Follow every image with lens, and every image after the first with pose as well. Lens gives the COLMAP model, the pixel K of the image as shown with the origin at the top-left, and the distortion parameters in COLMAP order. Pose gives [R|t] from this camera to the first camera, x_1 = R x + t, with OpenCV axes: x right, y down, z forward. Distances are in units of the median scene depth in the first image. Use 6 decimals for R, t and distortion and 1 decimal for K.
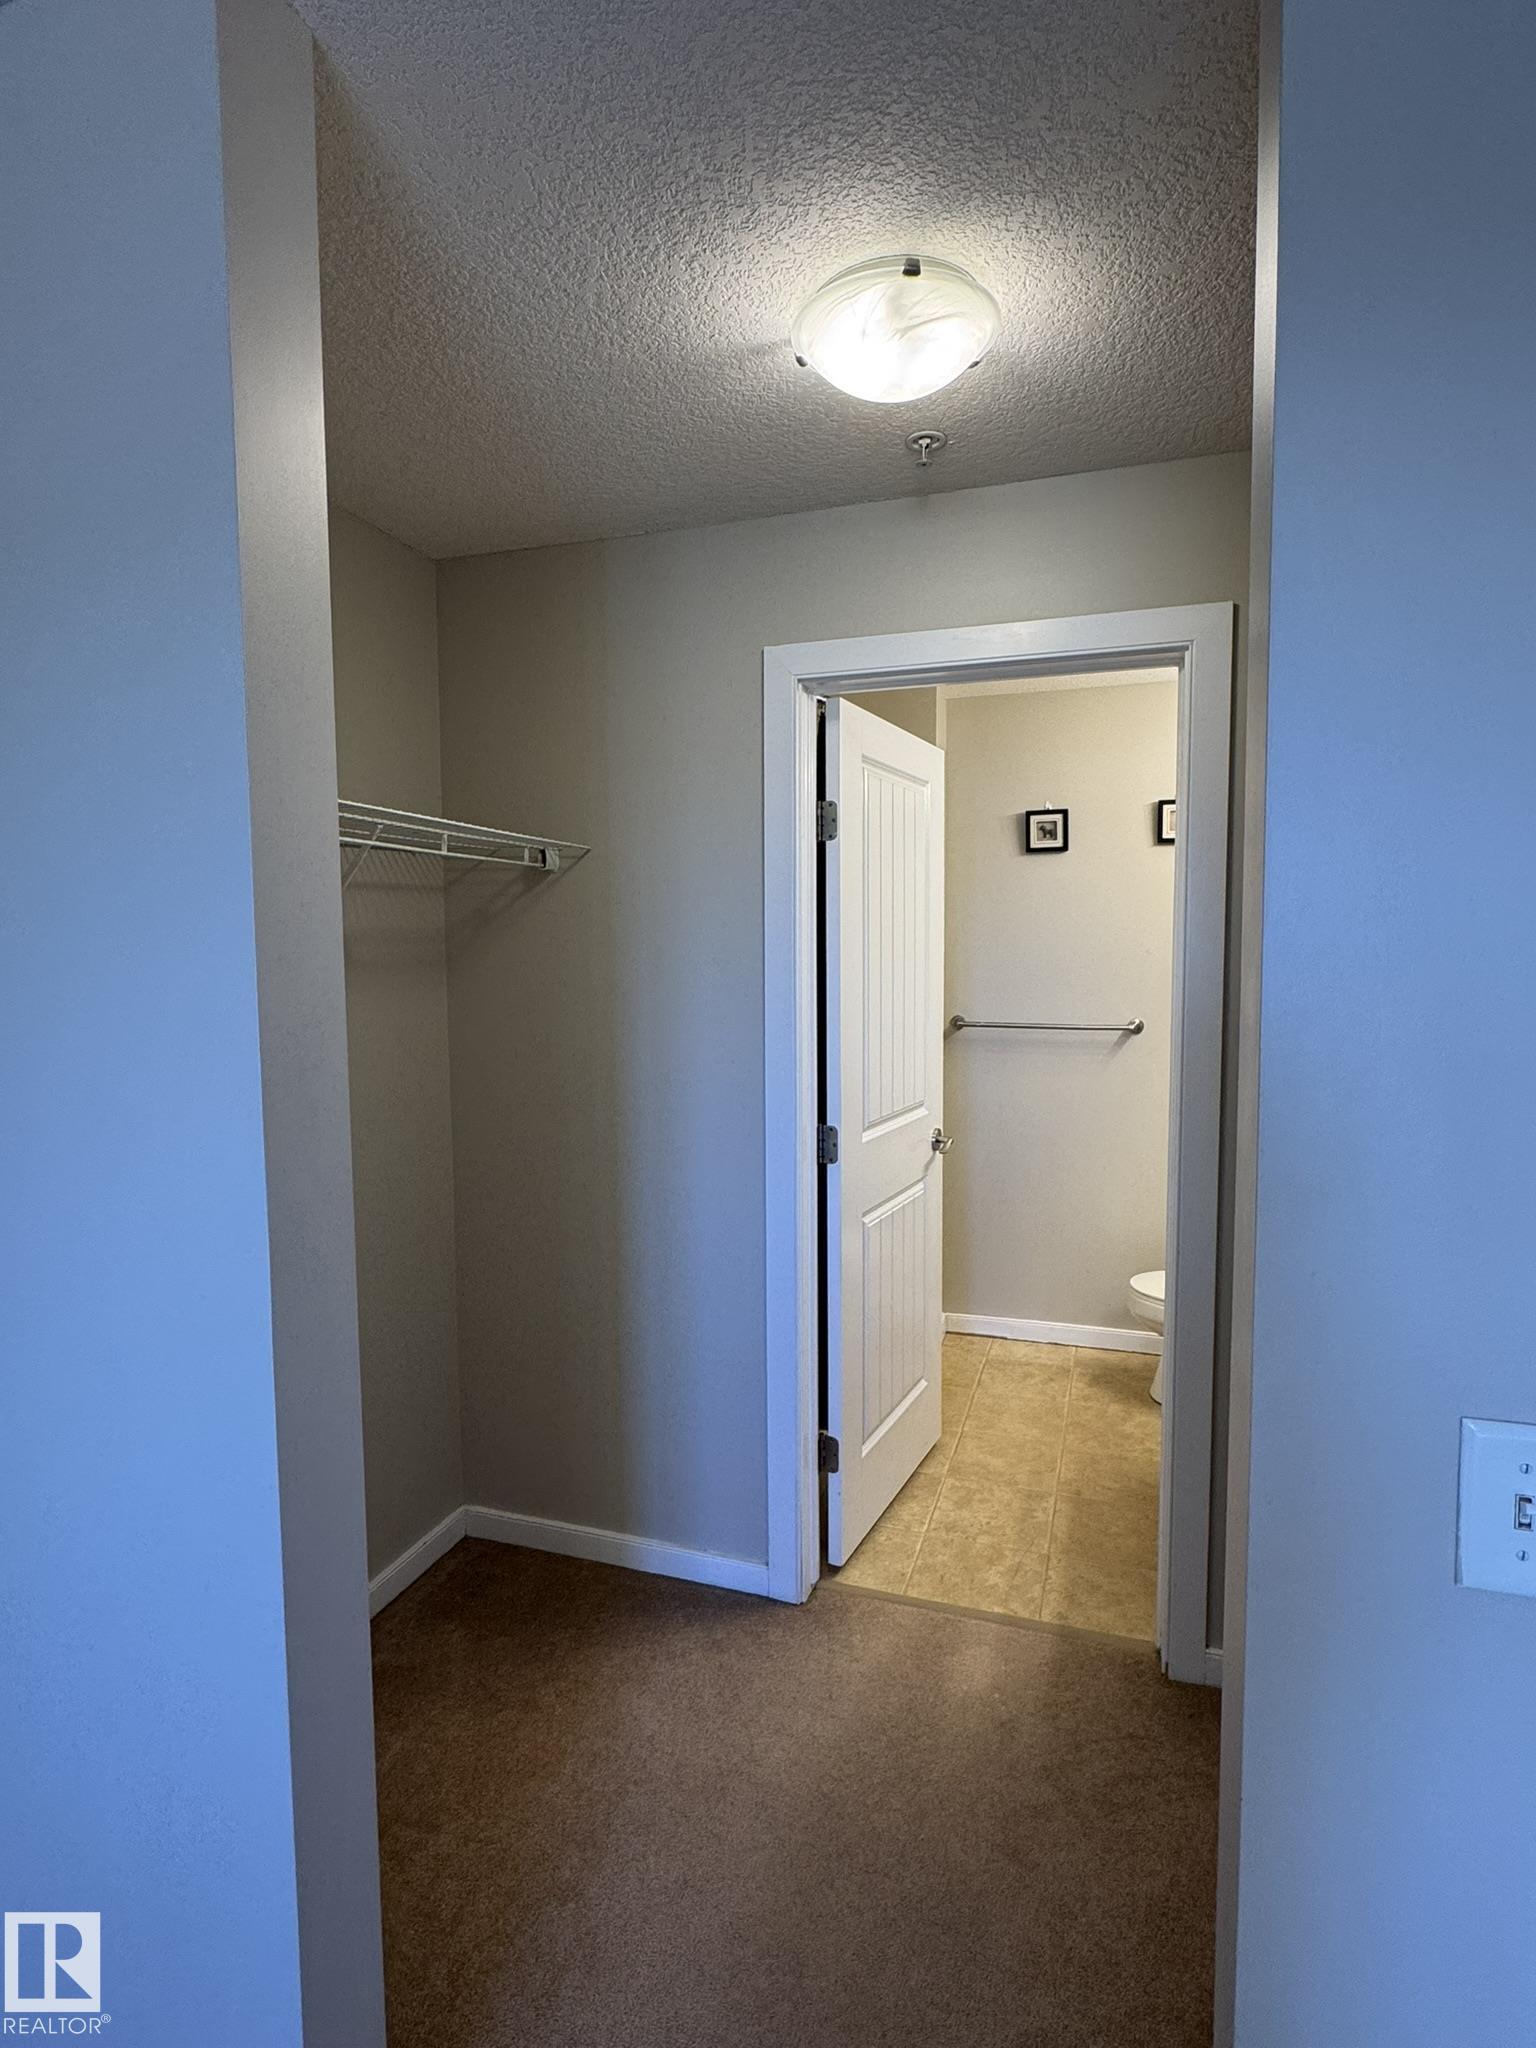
lens RADIAL K [[1063.2, 0, 753.4], [0, 1063.2, 1028.8], [0, 0, 1]] dist [0.003208, -0.001513]
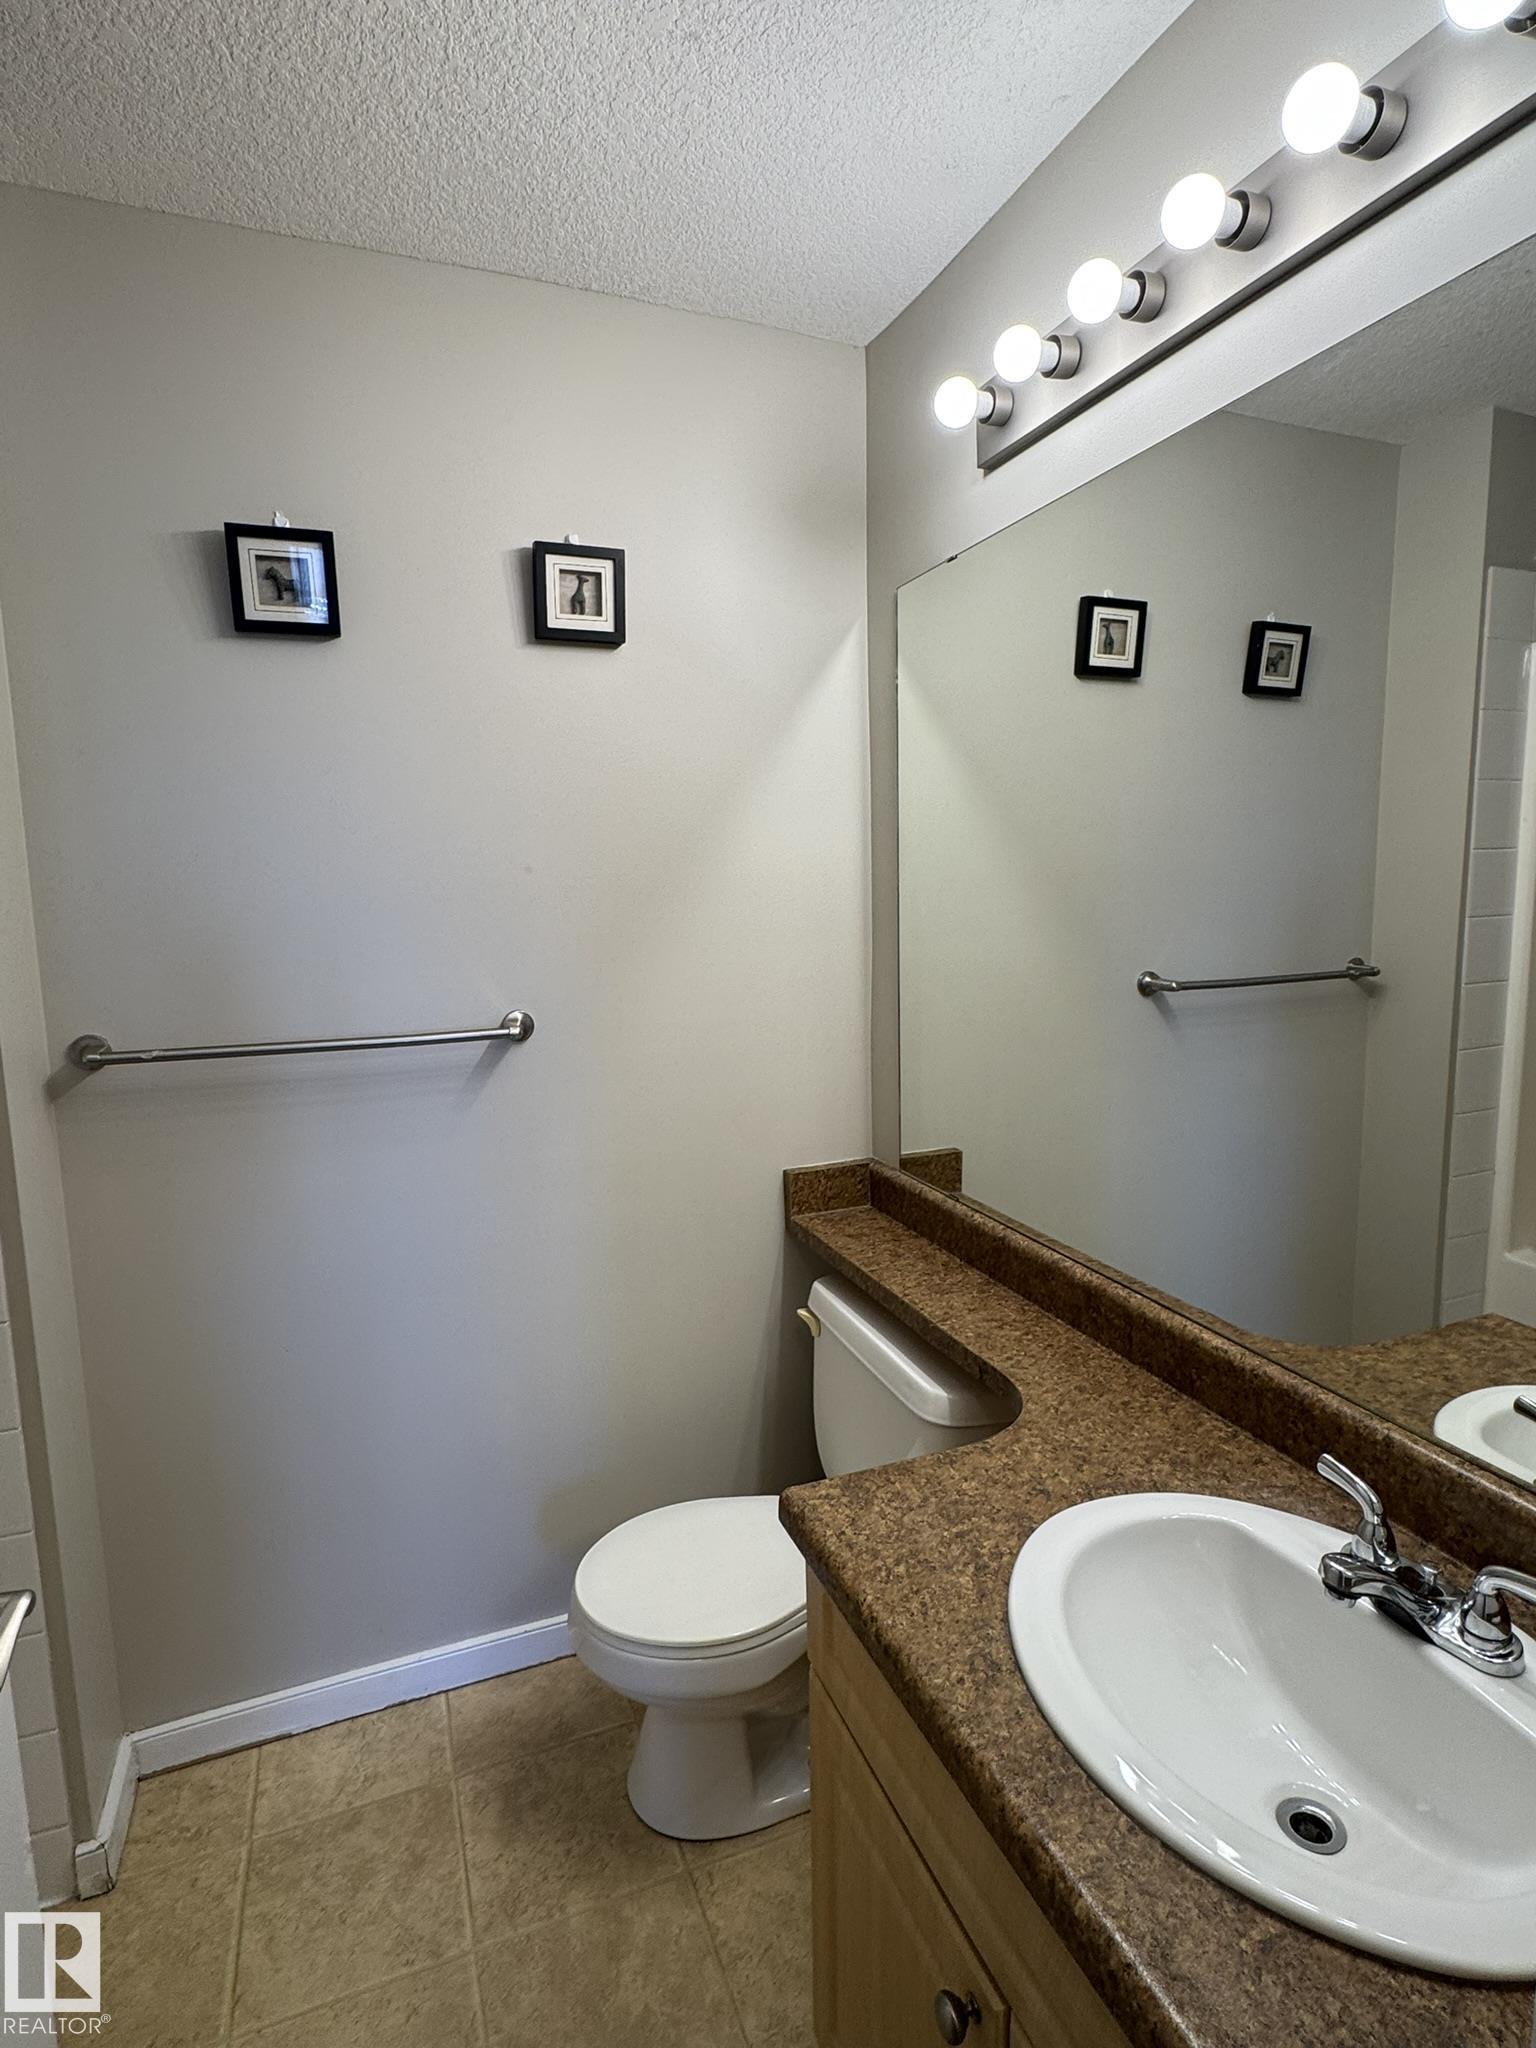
lens RADIAL K [[1063.2, 0, 758.4], [0, 1063.2, 1023.5], [0, 0, 1]] dist [0.003208, -0.001513]
pose [[0.761244, -0.093265, 0.641724, 0.157731], [0.064040, 0.995578, 0.068725, -0.035719], [-0.645296, -0.011220, 0.763850, 0.658710]]
